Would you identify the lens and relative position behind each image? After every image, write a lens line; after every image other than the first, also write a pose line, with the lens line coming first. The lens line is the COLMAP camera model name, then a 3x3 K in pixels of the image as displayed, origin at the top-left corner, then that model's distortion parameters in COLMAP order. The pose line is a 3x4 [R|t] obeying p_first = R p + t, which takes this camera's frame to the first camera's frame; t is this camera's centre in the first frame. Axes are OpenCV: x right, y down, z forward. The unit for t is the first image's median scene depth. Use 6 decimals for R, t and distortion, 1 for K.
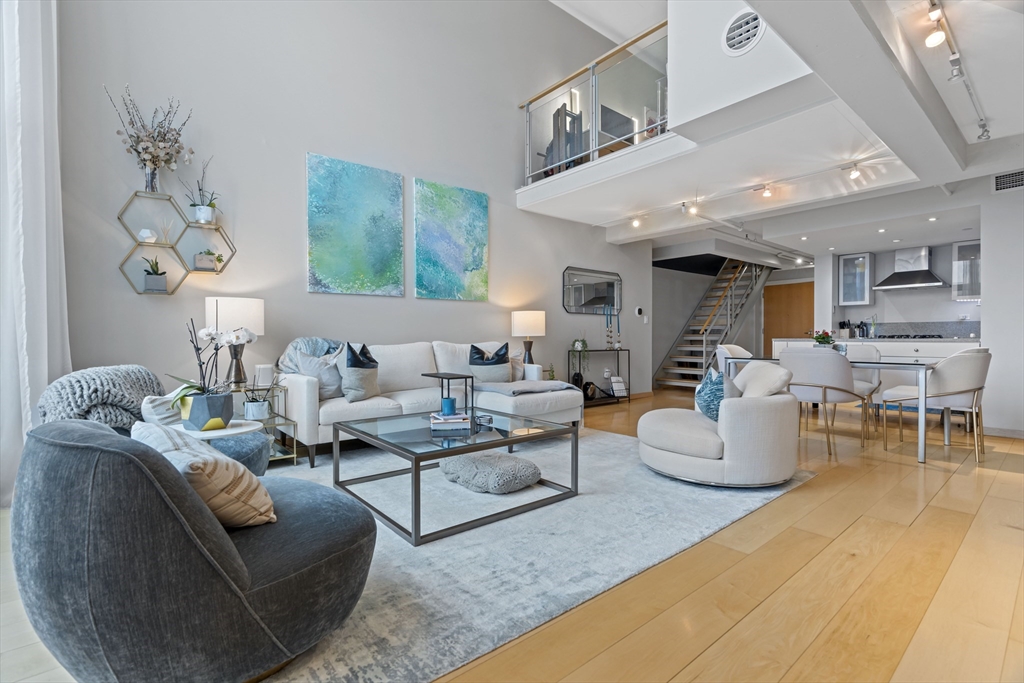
lens RADIAL K [[464.2, 0, 511.1], [0, 464.2, 347.7], [0, 0, 1]] dist [-0.013249, 0.007123]
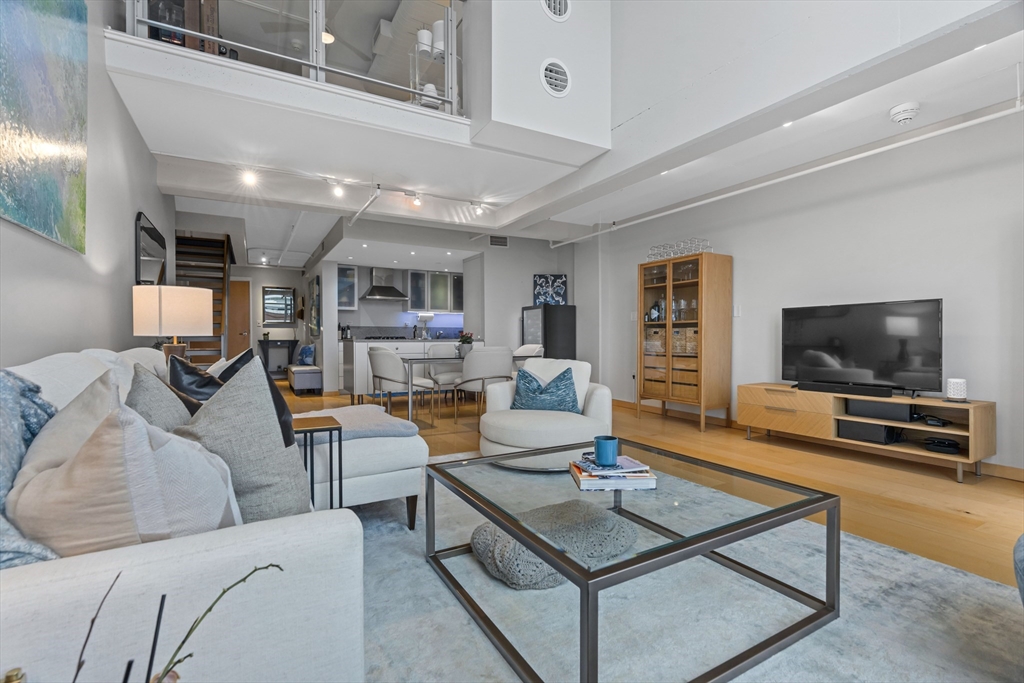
lens RADIAL K [[464.2, 0, 511.9], [0, 464.2, 345.2], [0, 0, 1]] dist [-0.013249, 0.007123]
pose [[0.169987, -0.015124, 0.985330, -0.439925], [0.023503, 0.999660, 0.011289, -0.013365], [-0.985166, 0.021240, 0.170285, 0.590636]]
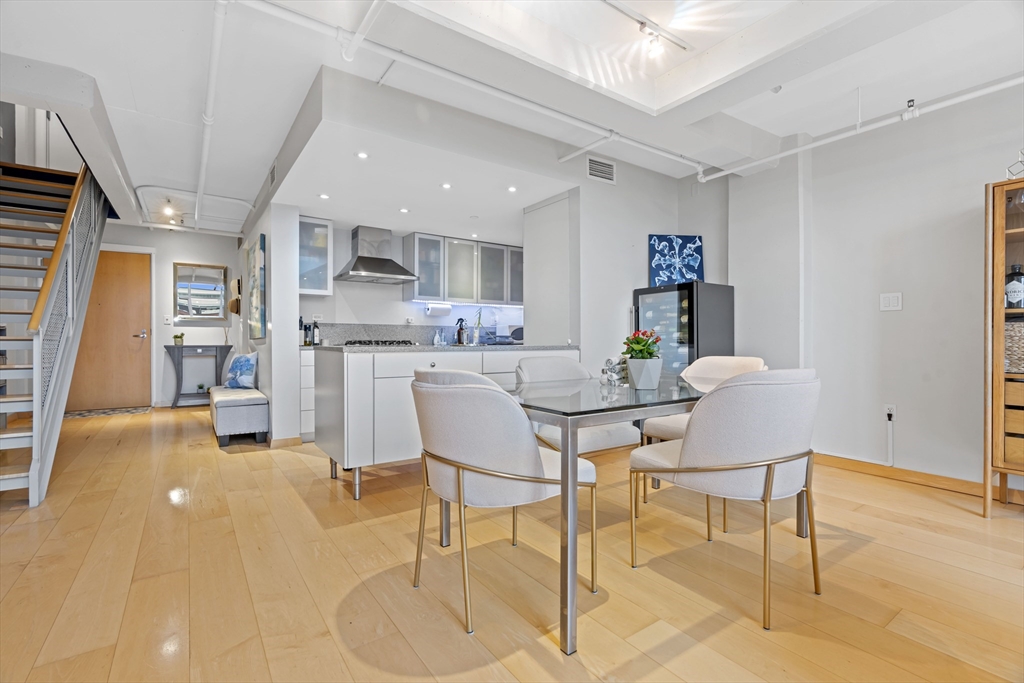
lens RADIAL K [[464.2, 0, 509.5], [0, 464.2, 344.5], [0, 0, 1]] dist [-0.013249, 0.007123]
pose [[0.077798, -0.004051, 0.996961, 0.148095], [0.022670, 0.999740, 0.002294, -0.023258], [-0.996711, 0.022423, 0.077870, 0.963799]]
